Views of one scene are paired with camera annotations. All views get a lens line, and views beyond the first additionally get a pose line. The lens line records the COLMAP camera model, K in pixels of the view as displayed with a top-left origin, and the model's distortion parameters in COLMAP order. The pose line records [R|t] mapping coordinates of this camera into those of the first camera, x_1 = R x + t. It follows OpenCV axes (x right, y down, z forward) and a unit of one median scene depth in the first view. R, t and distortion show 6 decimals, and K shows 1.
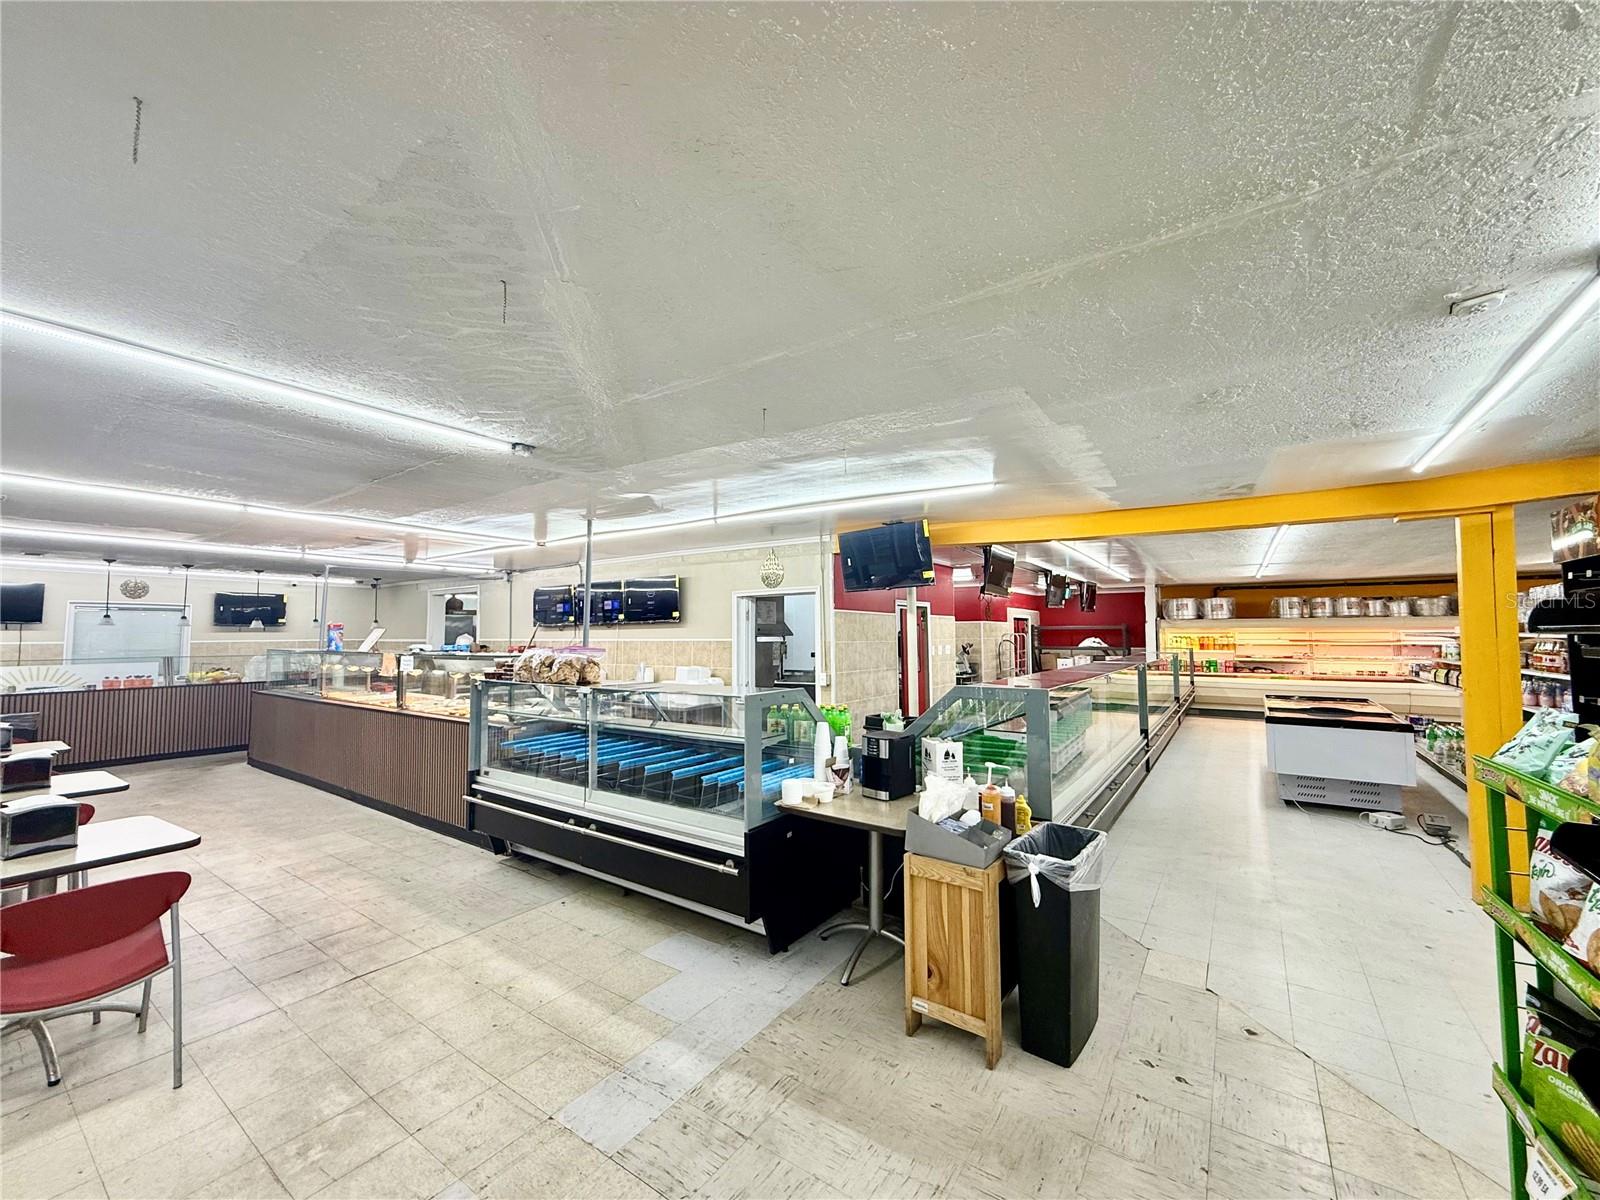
lens RADIAL K [[646.3, 0, 794.1], [0, 646.3, 599.9], [0, 0, 1]] dist [0.000091, 0.000177]
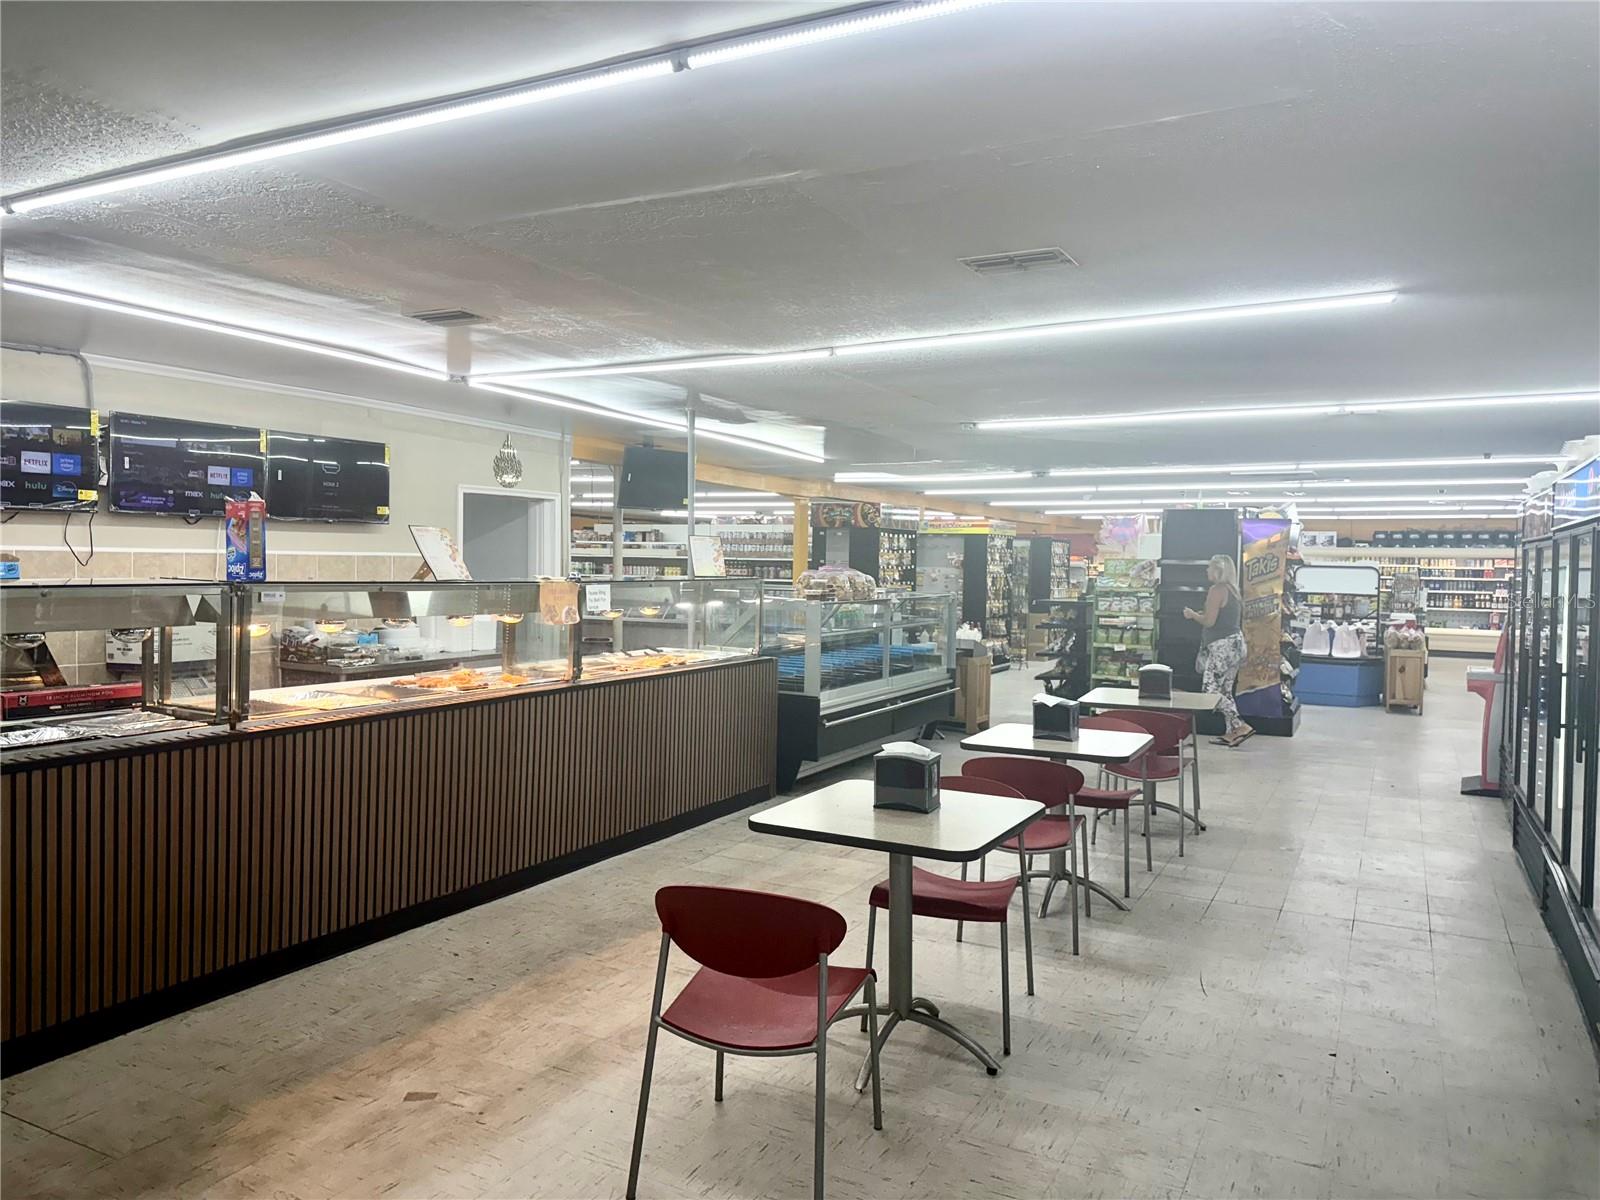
lens RADIAL K [[1131.7, 0, 785.6], [0, 1131.7, 599.8], [0, 0, 1]] dist [0.056861, -0.061792]
pose [[-0.123042, -0.043309, 0.991456, -1.308122], [-0.078968, 0.996307, 0.033721, 0.039750], [-0.989255, -0.074144, -0.126007, 0.774885]]
